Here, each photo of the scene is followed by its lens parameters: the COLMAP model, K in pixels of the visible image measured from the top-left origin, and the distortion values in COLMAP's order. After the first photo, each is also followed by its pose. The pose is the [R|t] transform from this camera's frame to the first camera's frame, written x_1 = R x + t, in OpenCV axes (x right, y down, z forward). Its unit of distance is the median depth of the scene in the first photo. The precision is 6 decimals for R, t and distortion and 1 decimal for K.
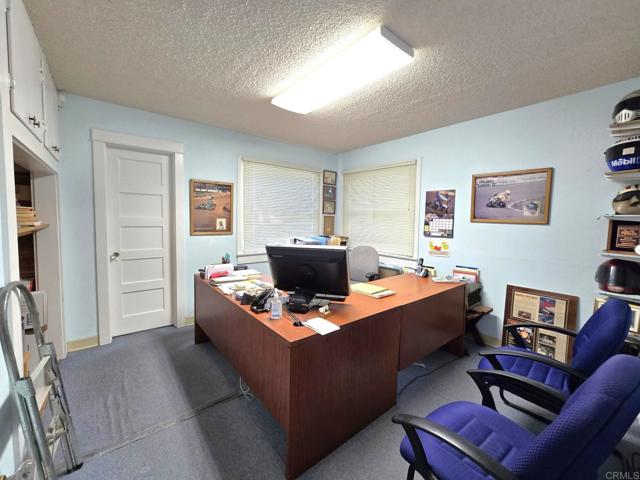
lens RADIAL K [[262.3, 0, 317.4], [0, 262.3, 231.2], [0, 0, 1]] dist [-0.007630, 0.000133]
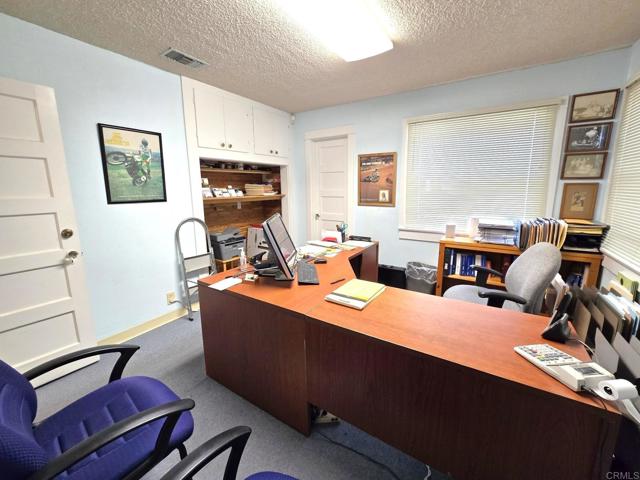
lens RADIAL K [[262.3, 0, 317.4], [0, 262.3, 231.2], [0, 0, 1]] dist [-0.007630, 0.000133]
pose [[0.299250, 0.139006, -0.943995, 0.526484], [-0.034130, 0.990258, 0.134999, -0.019325], [0.953564, -0.008180, 0.301079, 0.450435]]
